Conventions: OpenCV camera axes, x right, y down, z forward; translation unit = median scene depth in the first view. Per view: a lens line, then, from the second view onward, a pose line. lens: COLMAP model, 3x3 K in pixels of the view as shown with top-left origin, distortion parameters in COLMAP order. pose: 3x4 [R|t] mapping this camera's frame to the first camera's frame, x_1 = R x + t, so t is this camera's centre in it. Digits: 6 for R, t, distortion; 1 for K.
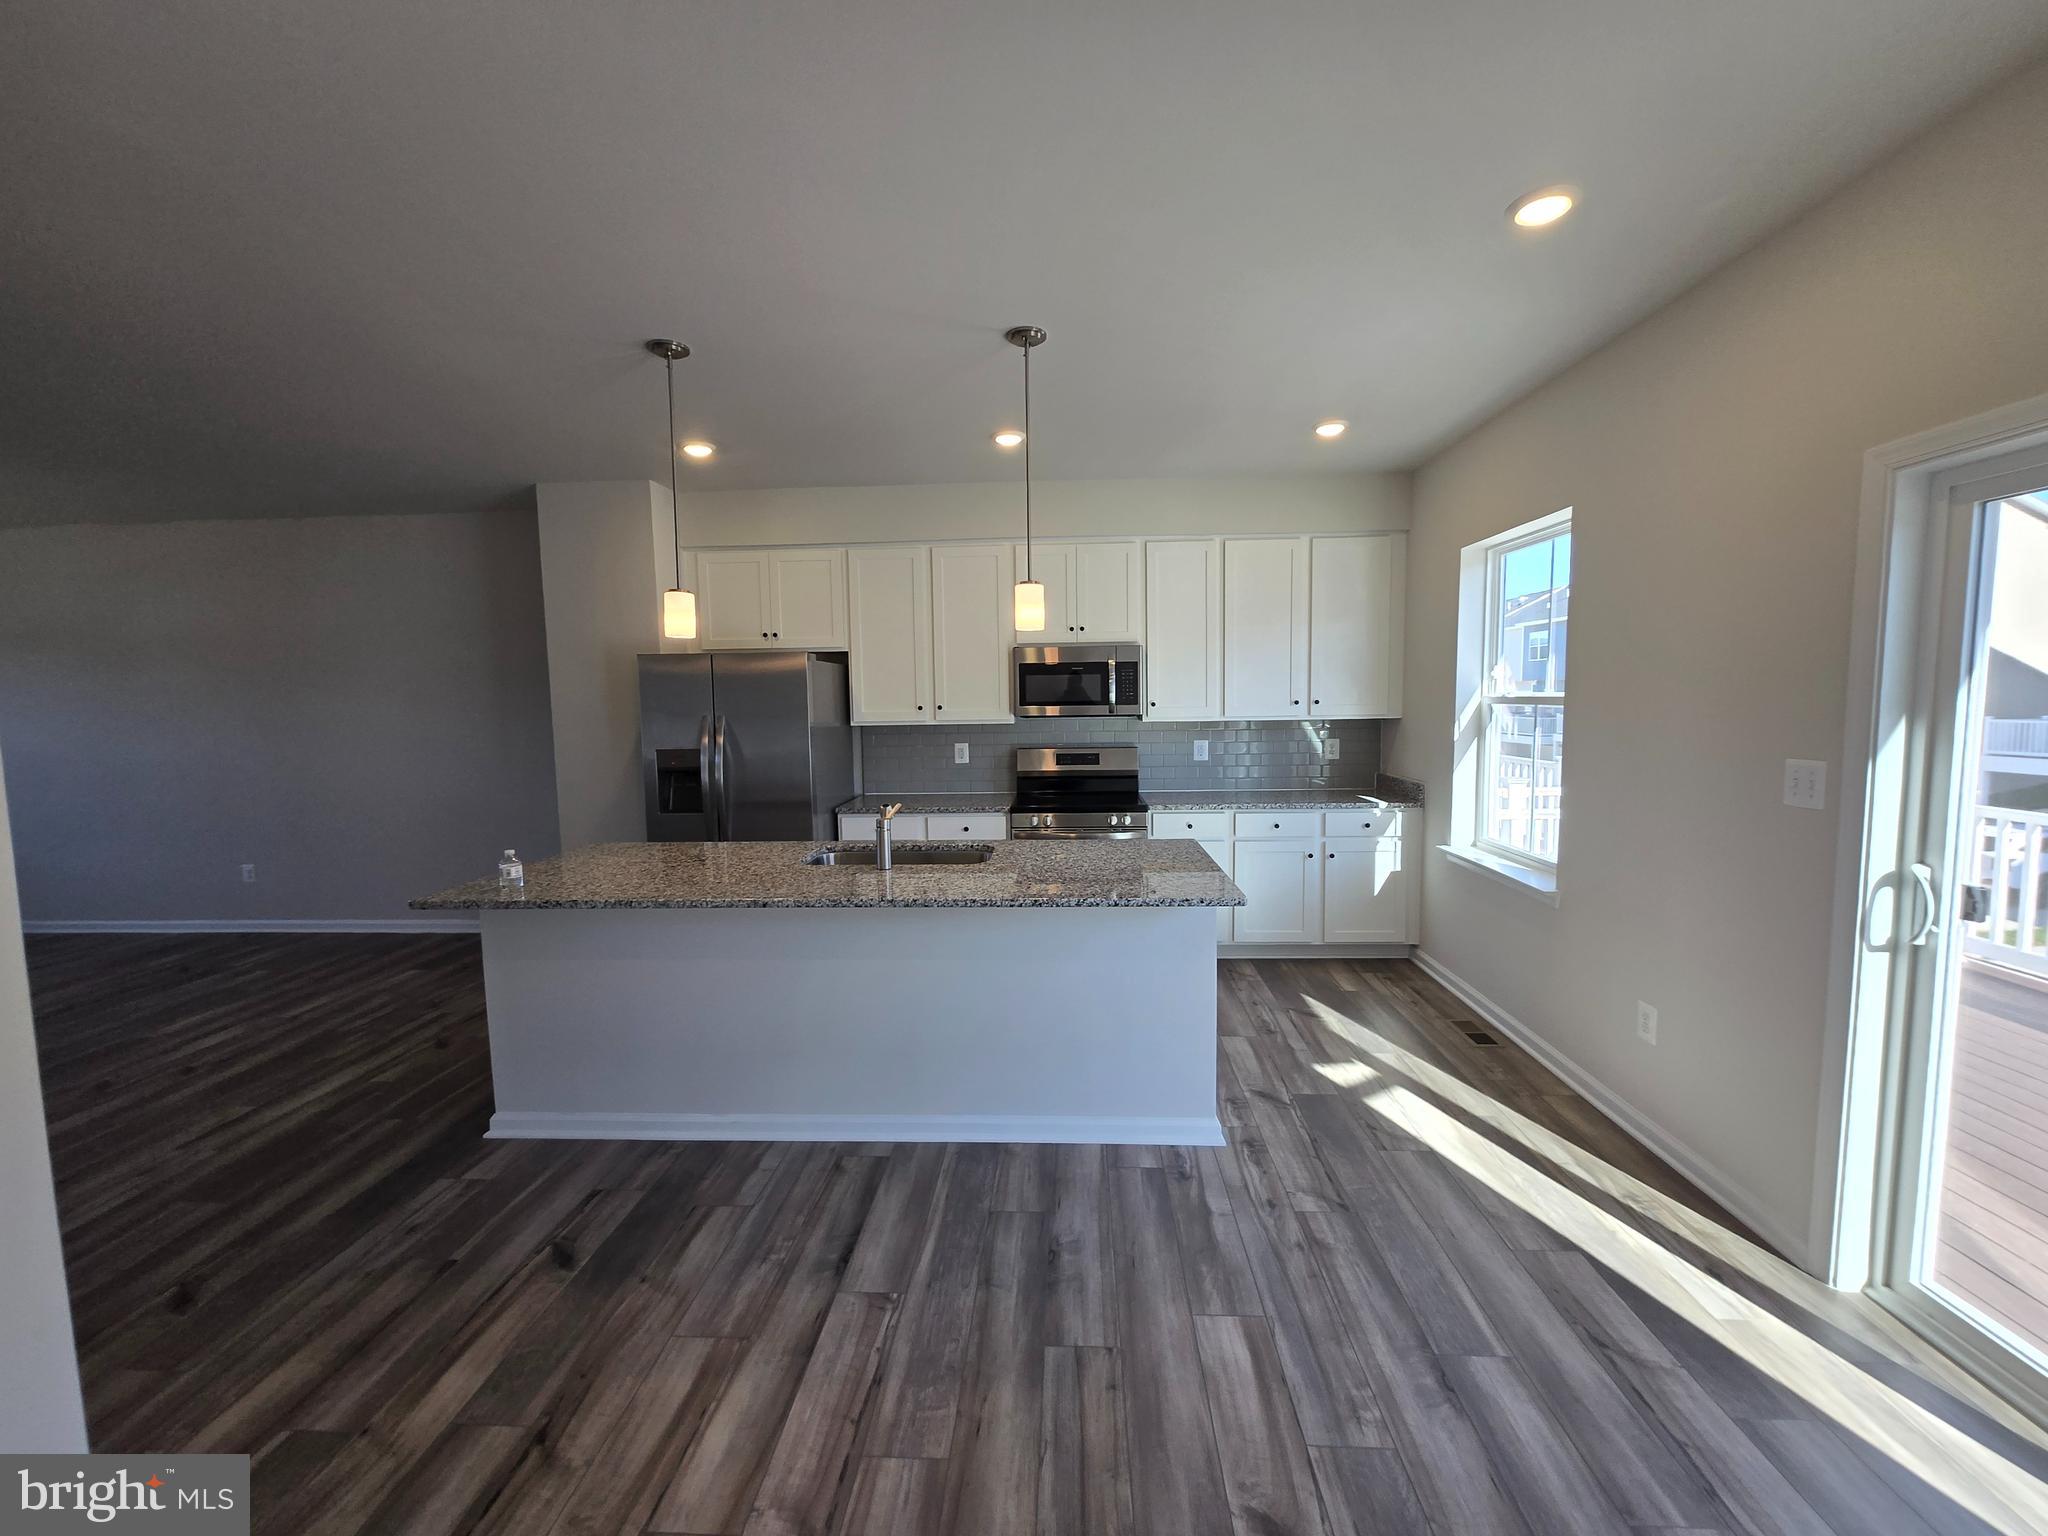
lens RADIAL K [[801.6, 0, 1034.2], [0, 801.6, 762.9], [0, 0, 1]] dist [0.001399, -0.001030]
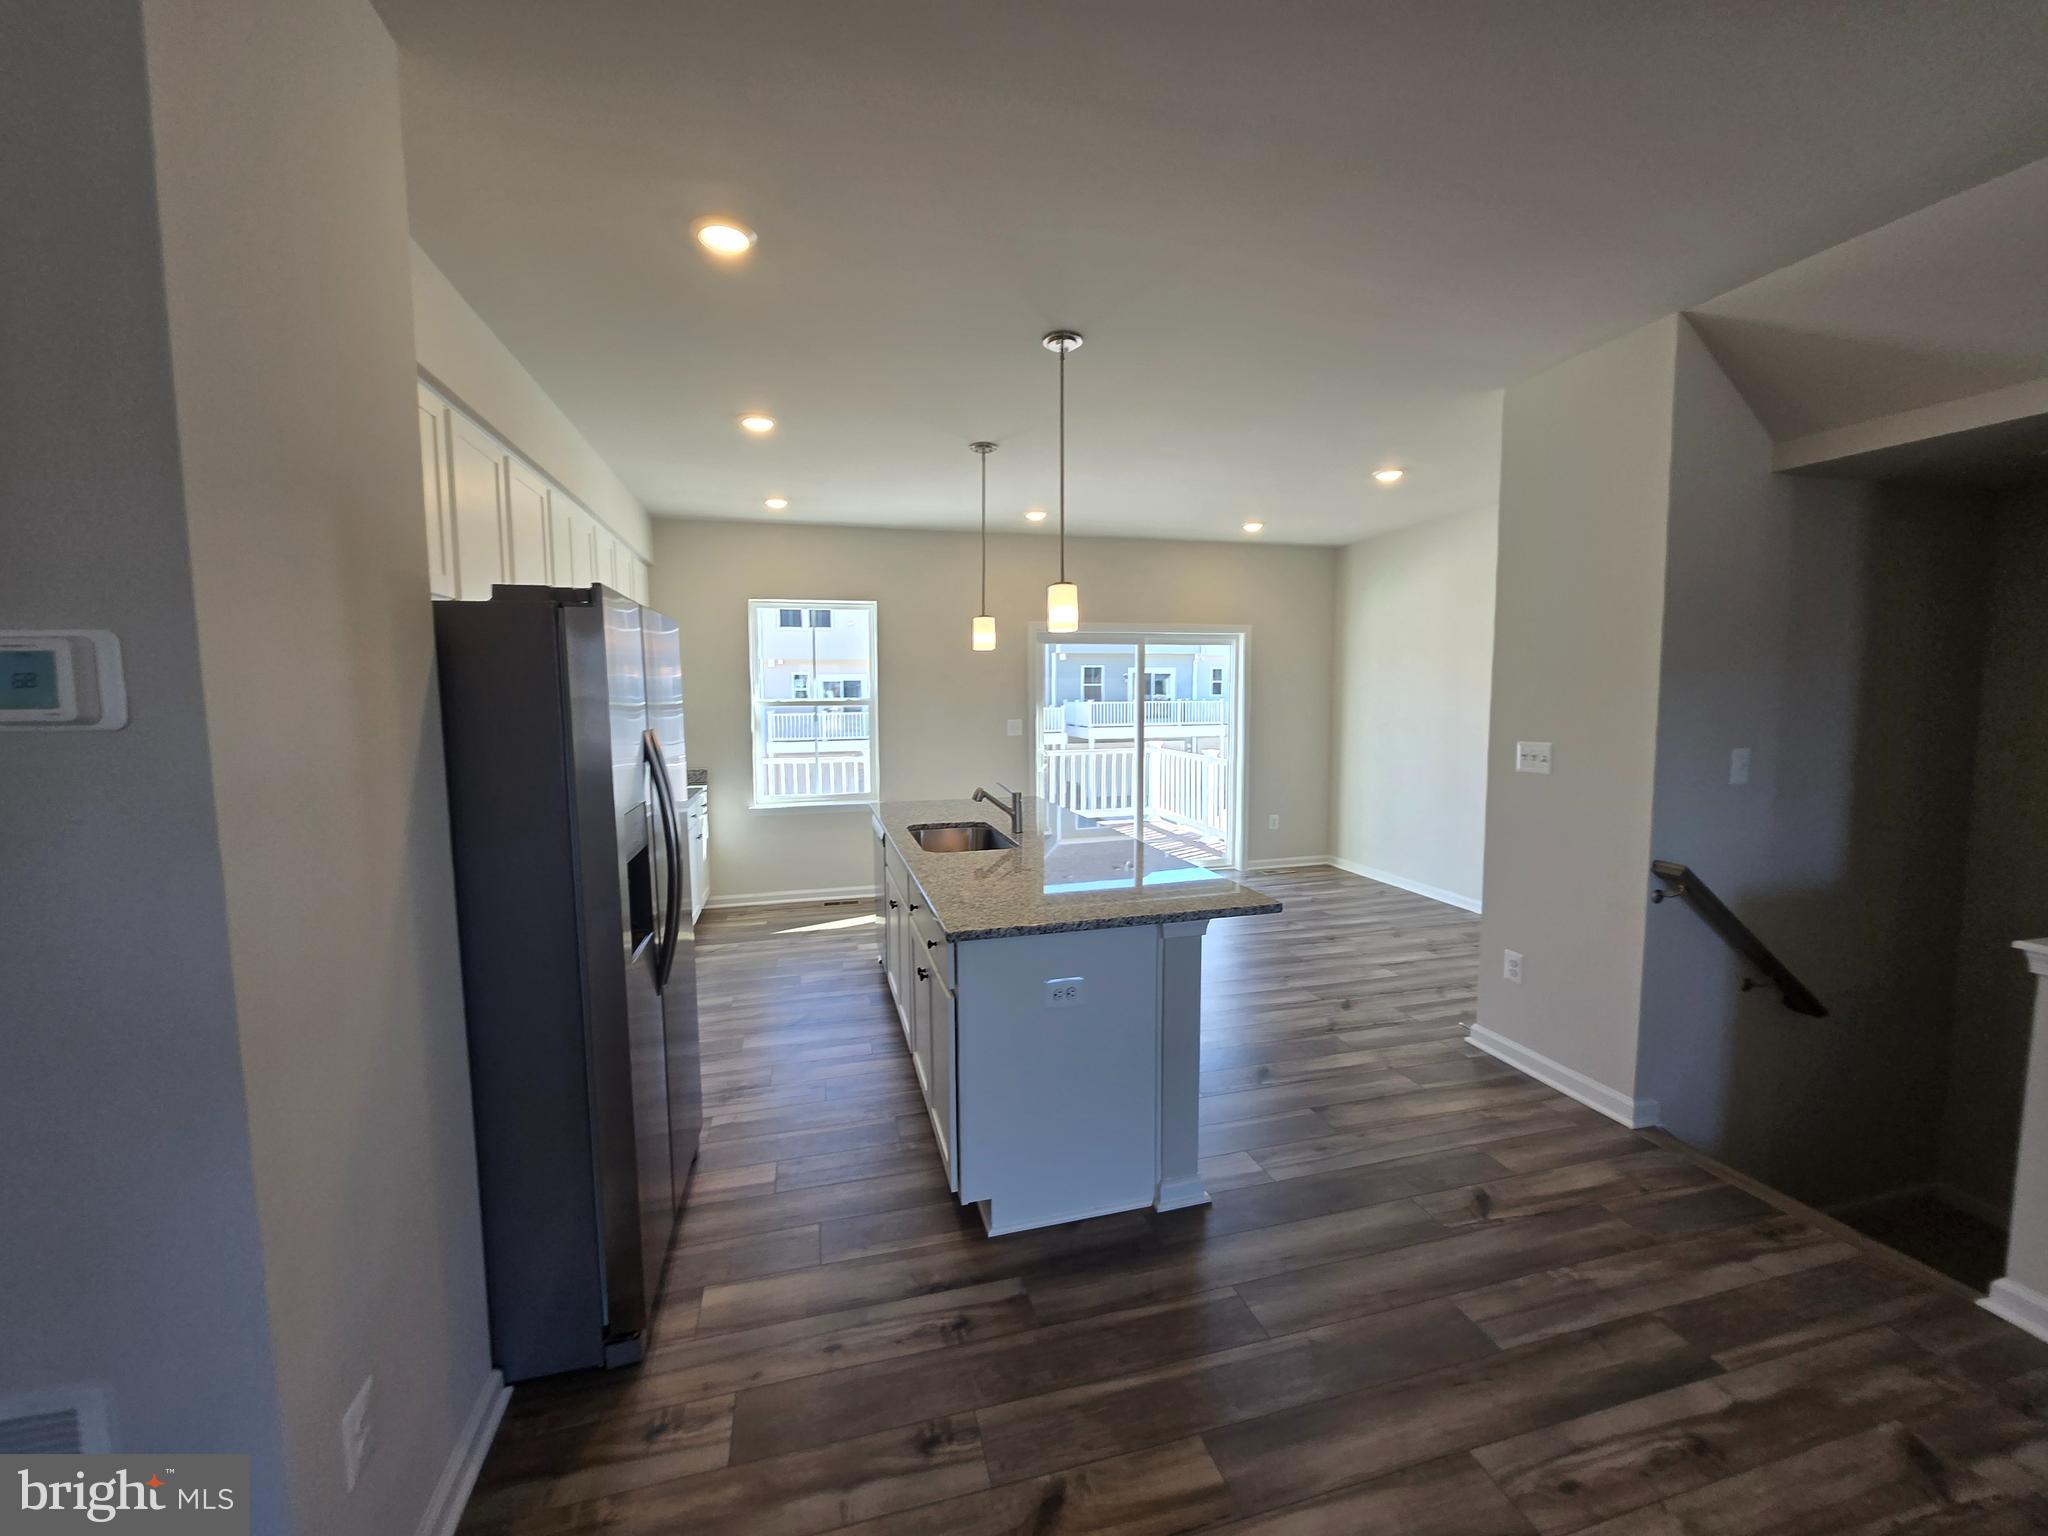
lens RADIAL K [[801.6, 0, 1016.3], [0, 801.6, 771.8], [0, 0, 1]] dist [0.001399, -0.001030]
pose [[-0.295706, -0.074242, 0.952390, -1.411110], [0.091368, 0.990207, 0.105558, -0.094144], [-0.950899, 0.118233, -0.286027, 1.394137]]
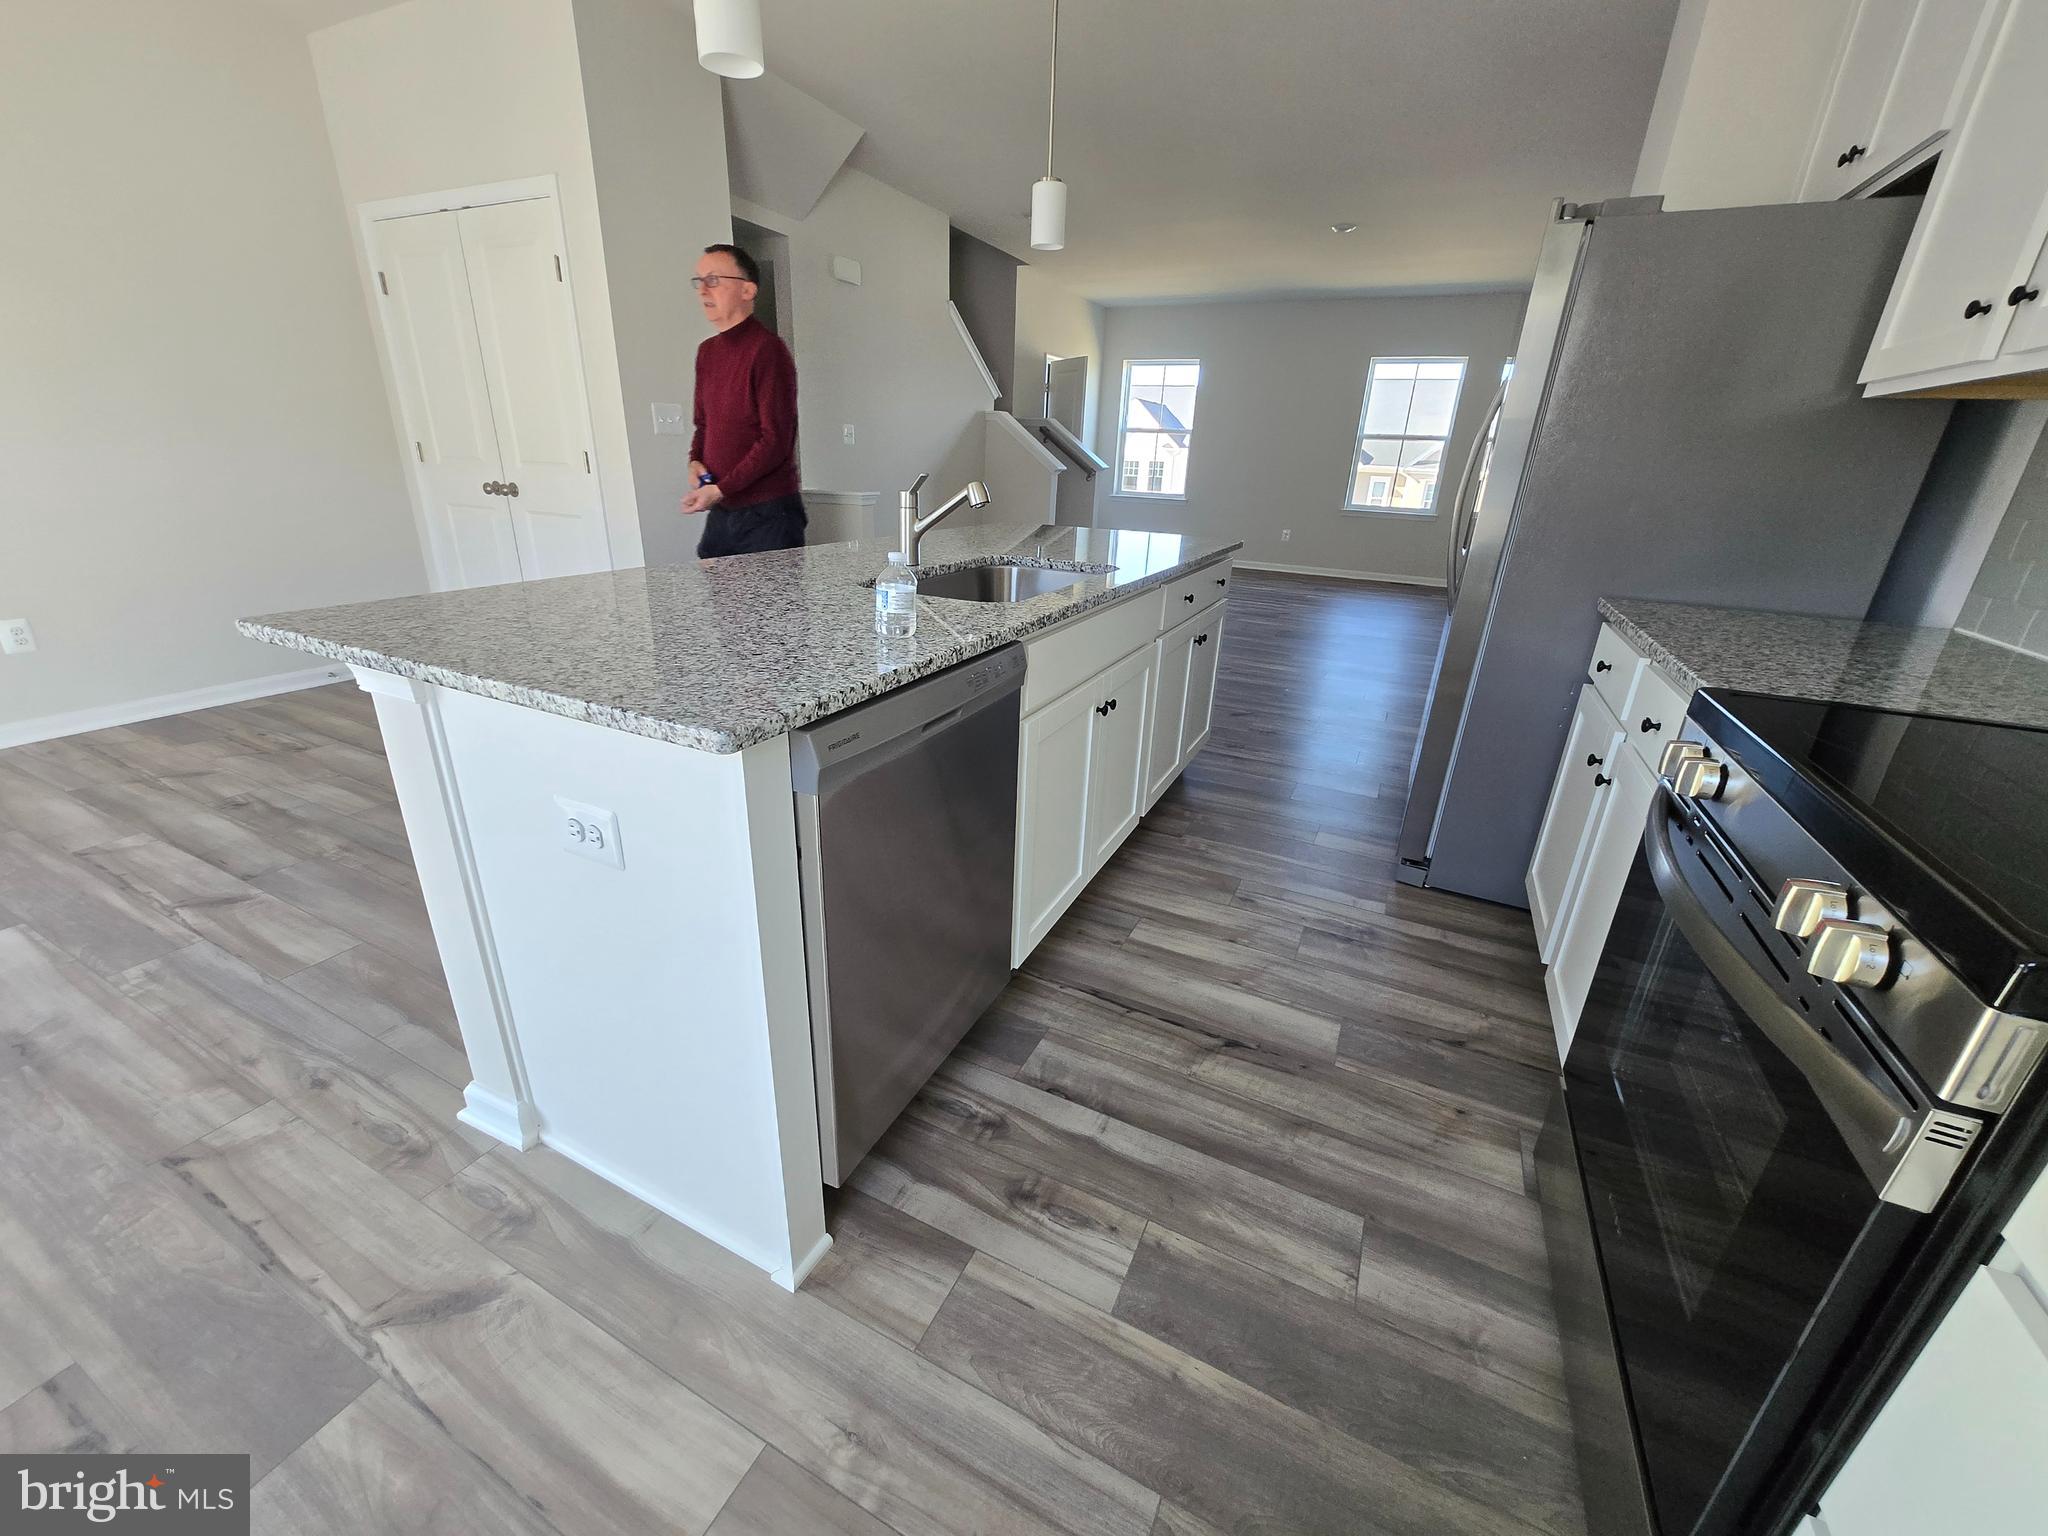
lens RADIAL K [[801.6, 0, 1014.5], [0, 801.6, 766.9], [0, 0, 1]] dist [0.001399, -0.001030]
pose [[-0.405753, 0.334920, -0.850407, 0.454306], [-0.103510, 0.907616, 0.406839, -0.003726], [0.908102, 0.253102, -0.333601, 1.415719]]
